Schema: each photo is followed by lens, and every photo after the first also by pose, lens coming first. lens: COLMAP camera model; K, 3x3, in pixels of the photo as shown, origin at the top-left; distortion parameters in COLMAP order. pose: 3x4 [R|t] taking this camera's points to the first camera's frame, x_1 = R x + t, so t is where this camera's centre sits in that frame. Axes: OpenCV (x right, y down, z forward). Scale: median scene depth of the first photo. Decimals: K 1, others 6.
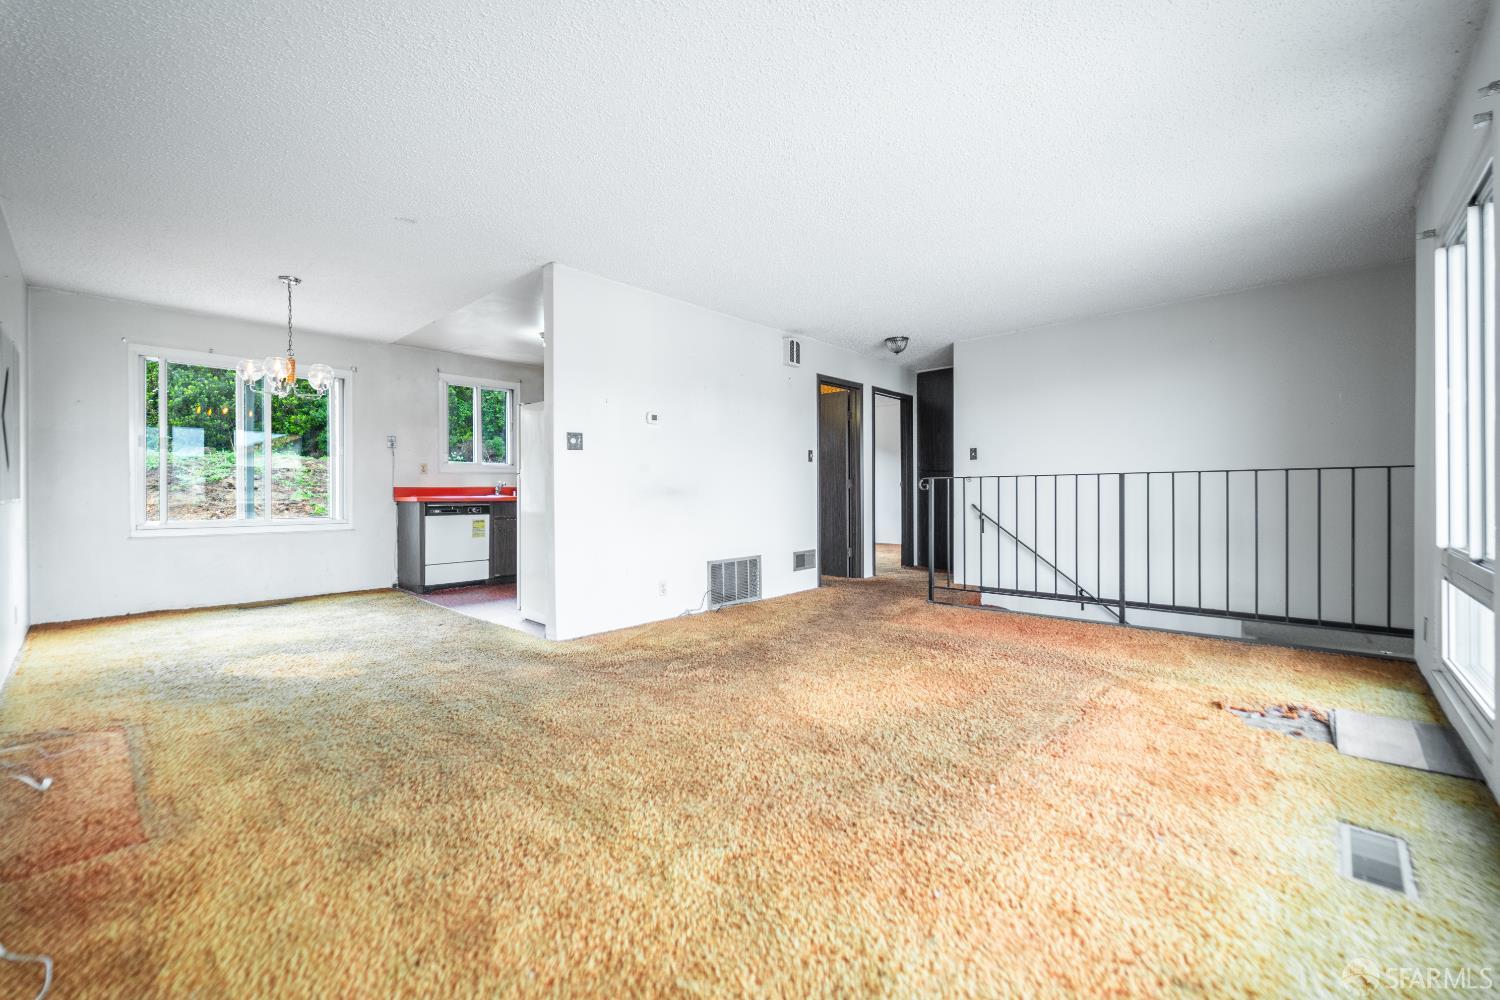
lens RADIAL K [[606.3, 0, 755.2], [0, 606.3, 495.2], [0, 0, 1]] dist [0.002771, -0.002642]
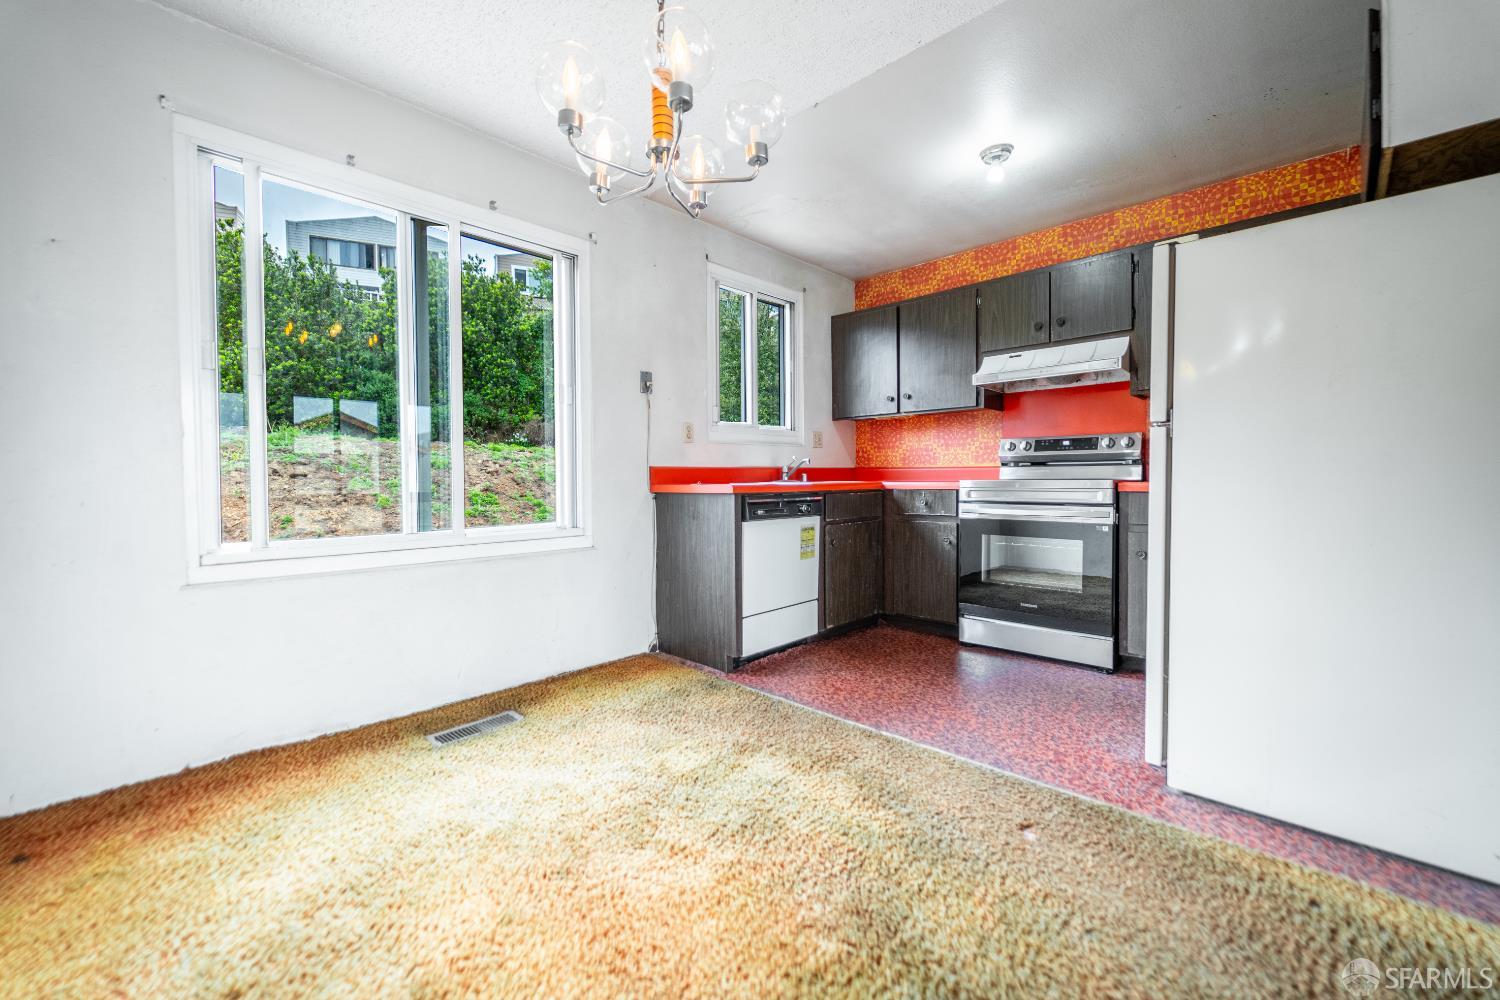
lens RADIAL K [[606.3, 0, 745.4], [0, 606.3, 492.7], [0, 0, 1]] dist [0.002771, -0.002642]
pose [[0.999743, -0.005645, -0.021938, -0.521914], [0.006006, 0.999847, 0.016444, 0.001671], [0.021842, -0.016571, 0.999624, 0.484335]]
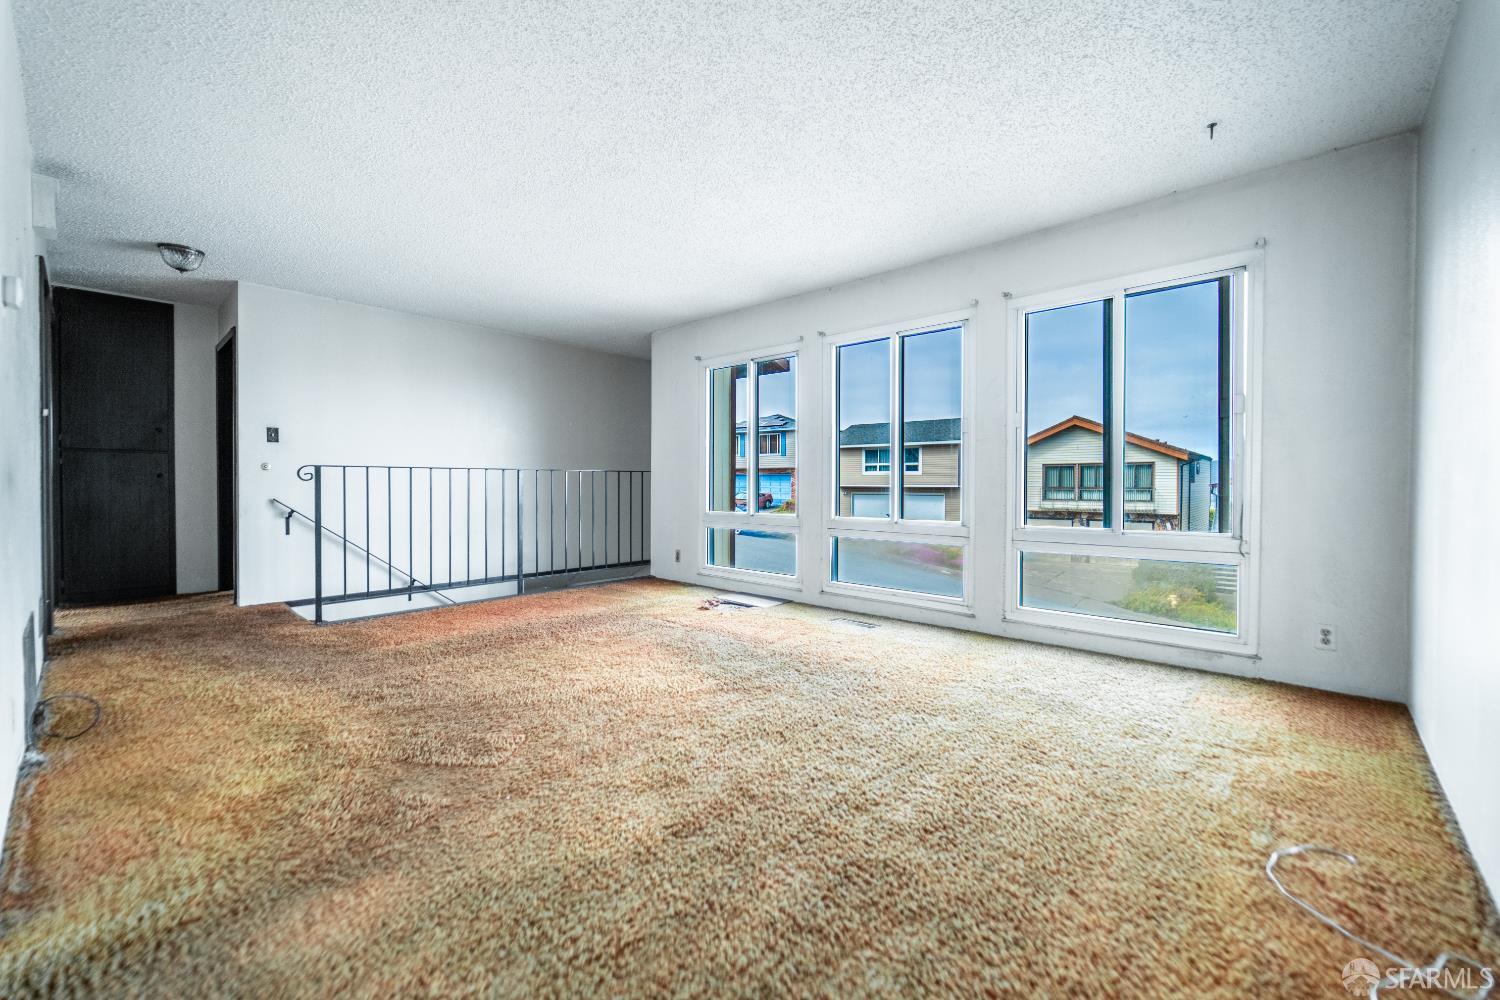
lens RADIAL K [[606.3, 0, 750.0], [0, 606.3, 496.4], [0, 0, 1]] dist [0.002771, -0.002642]
pose [[-0.008945, -0.014945, 0.999848, -0.436603], [0.002197, 0.999886, 0.014965, 0.000551], [-0.999958, 0.002330, -0.008911, 0.399222]]
